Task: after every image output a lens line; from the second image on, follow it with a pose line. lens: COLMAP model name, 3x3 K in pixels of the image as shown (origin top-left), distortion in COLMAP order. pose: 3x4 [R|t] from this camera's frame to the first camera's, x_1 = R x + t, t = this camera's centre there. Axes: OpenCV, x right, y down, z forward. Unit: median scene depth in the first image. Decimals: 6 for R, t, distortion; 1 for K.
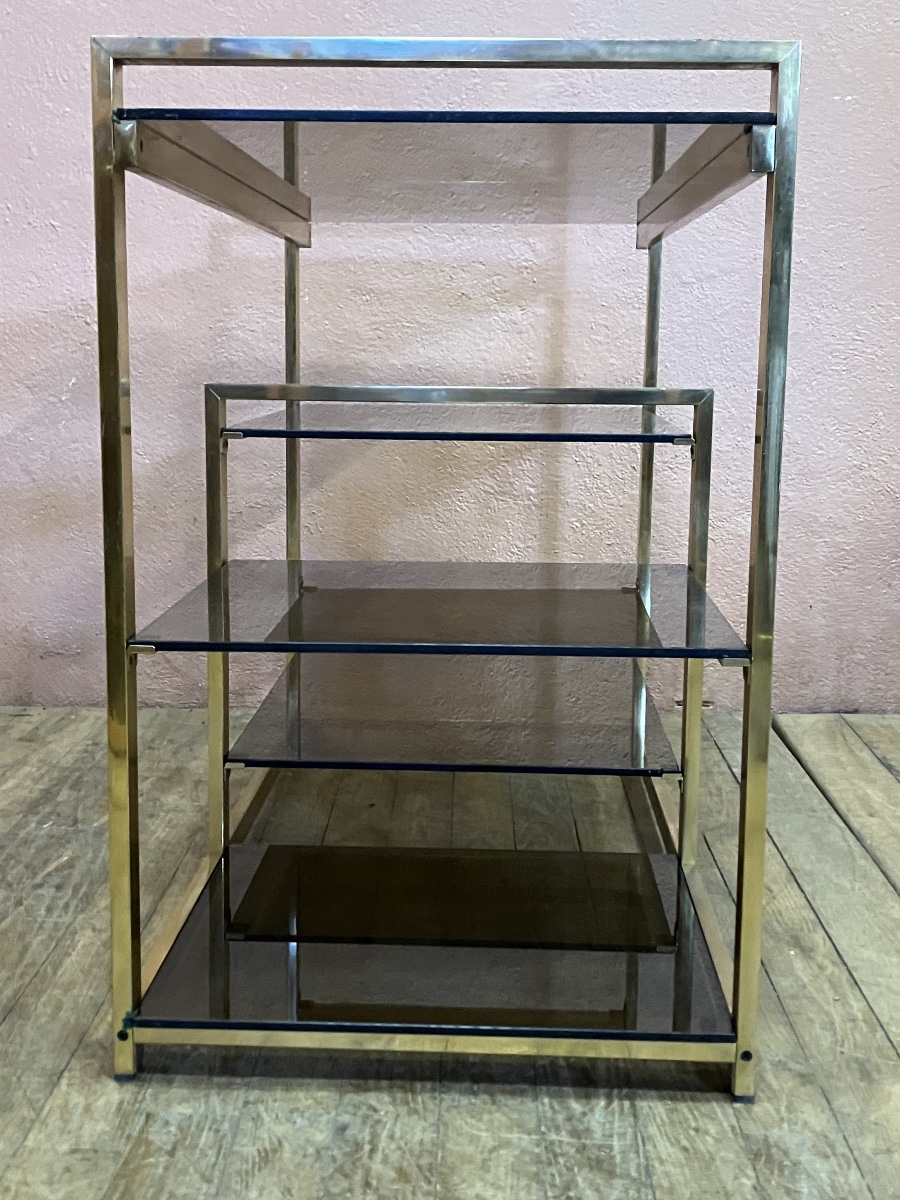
lens RADIAL K [[1545.6, 0, 446.6], [0, 1545.6, 578.1], [0, 0, 1]] dist [0.015815, 0.000000]
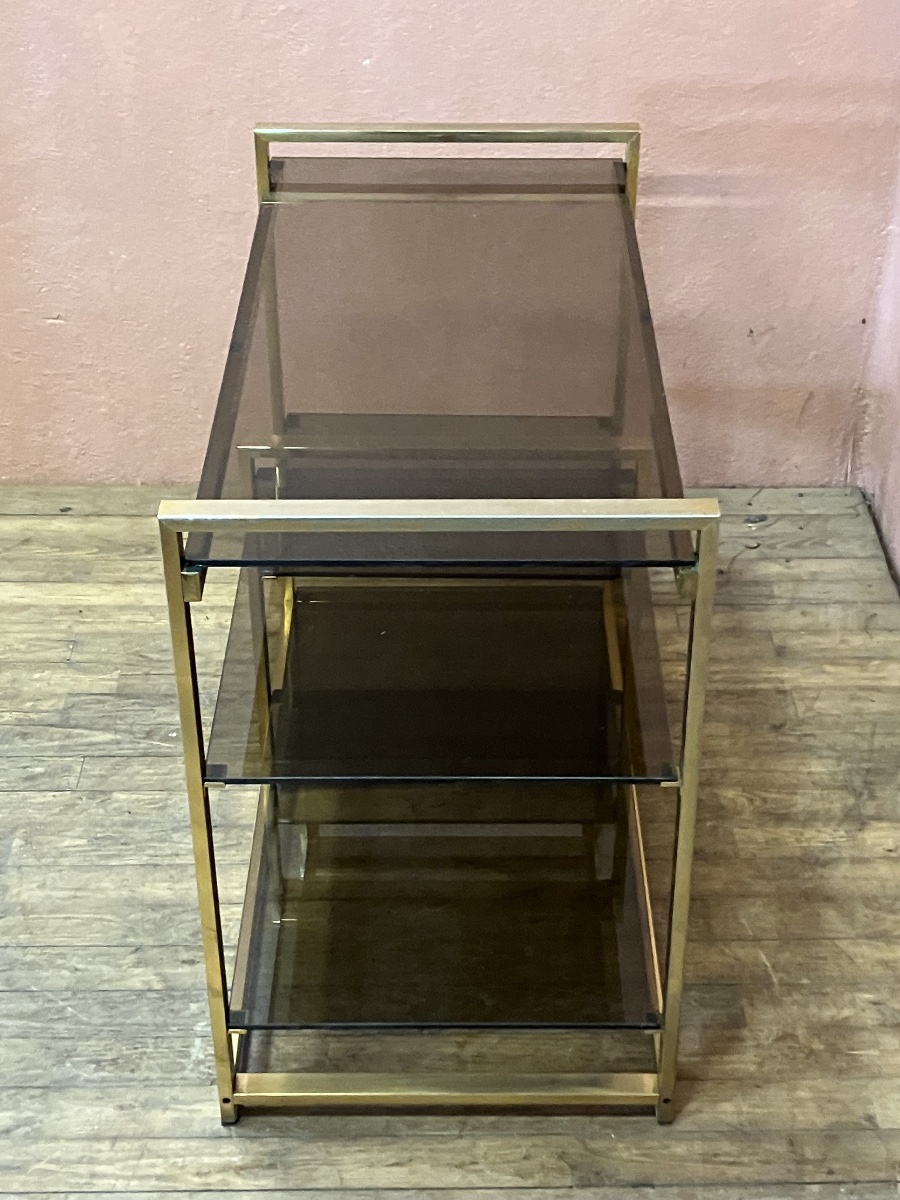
lens RADIAL K [[1968.4, 0, 510.8], [0, 1968.4, 619.2], [0, 0, 1]] dist [0.050145, 0.000000]
pose [[0.042628, 0.550530, -0.833726, 1.430602], [-0.165364, 0.826863, 0.537543, -1.048778], [0.985311, 0.114954, 0.126285, 1.141195]]
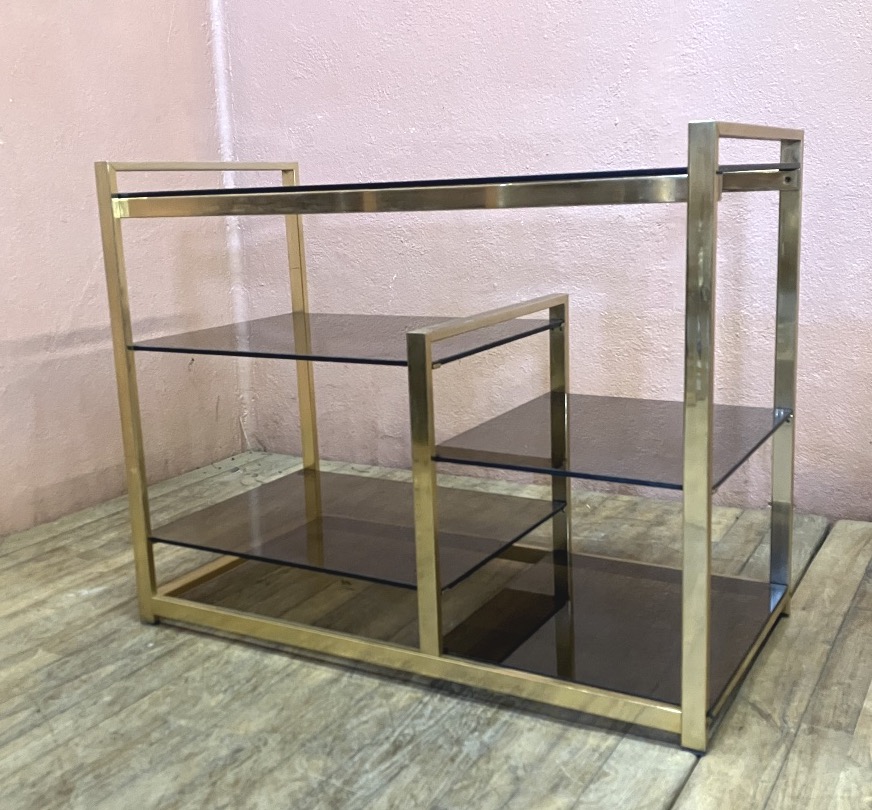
lens RADIAL K [[1043.8, 0, 432.3], [0, 1043.8, 410.4], [0, 0, 1]] dist [0.022327, 0.000000]
pose [[0.880722, 0.058006, -0.470068, 0.617940], [-0.026550, 0.996958, 0.073278, -0.123851], [0.472889, -0.052057, 0.879583, 0.044527]]
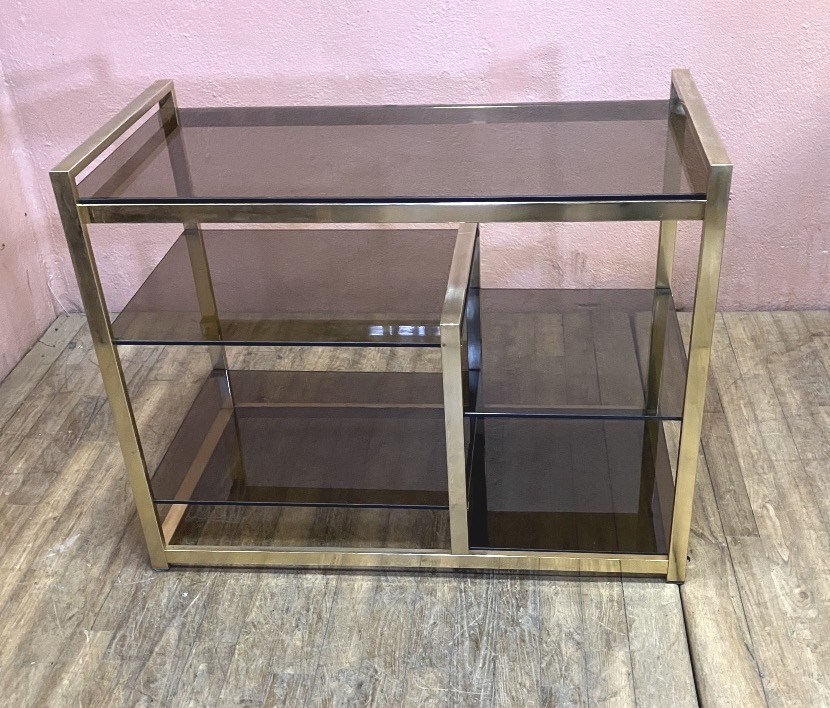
lens RADIAL K [[992.0, 0, 451.0], [0, 992.0, 385.2], [0, 0, 1]] dist [0.020761, 0.000000]
pose [[0.997929, -0.013398, -0.062908, 0.142712], [0.037274, 0.917551, 0.395868, -0.541616], [0.052417, -0.397393, 0.916150, -0.118473]]
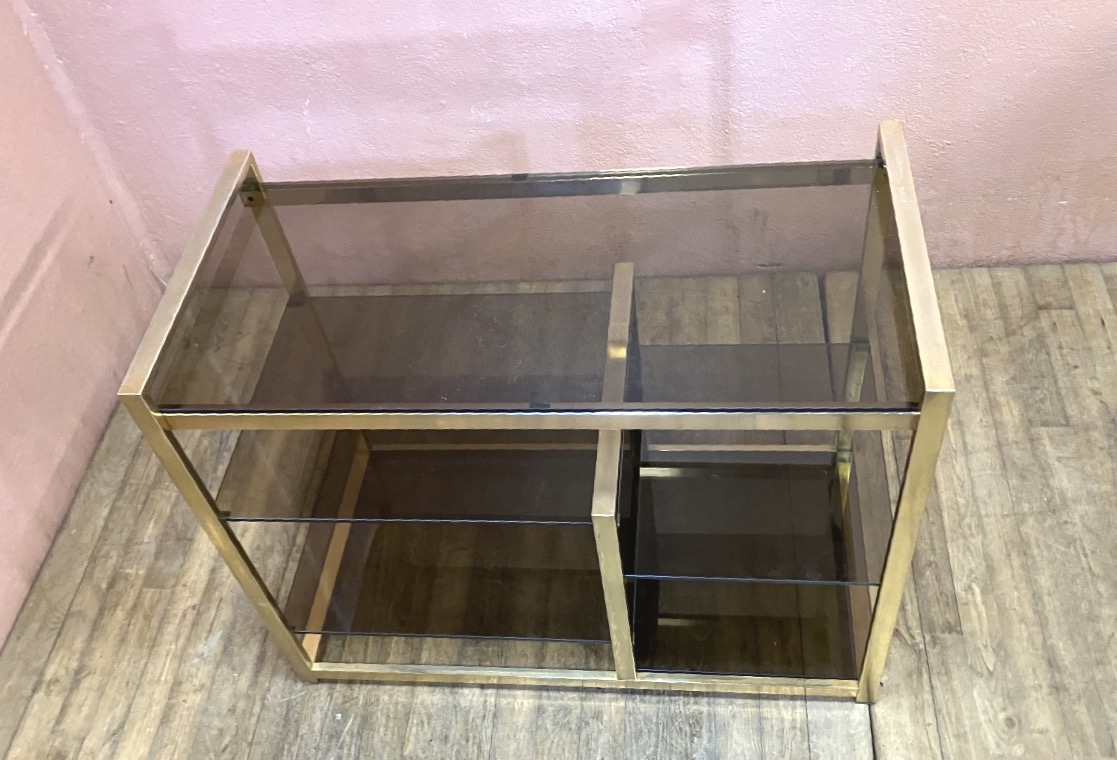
lens RADIAL K [[1055.8, 0, 549.0], [0, 1055.8, 396.2], [0, 0, 1]] dist [0.011274, 0.000000]
pose [[0.990019, -0.032246, -0.137193, 0.164162], [0.113473, 0.759706, 0.640290, -0.940327], [0.083579, -0.649467, 0.755782, 0.273150]]
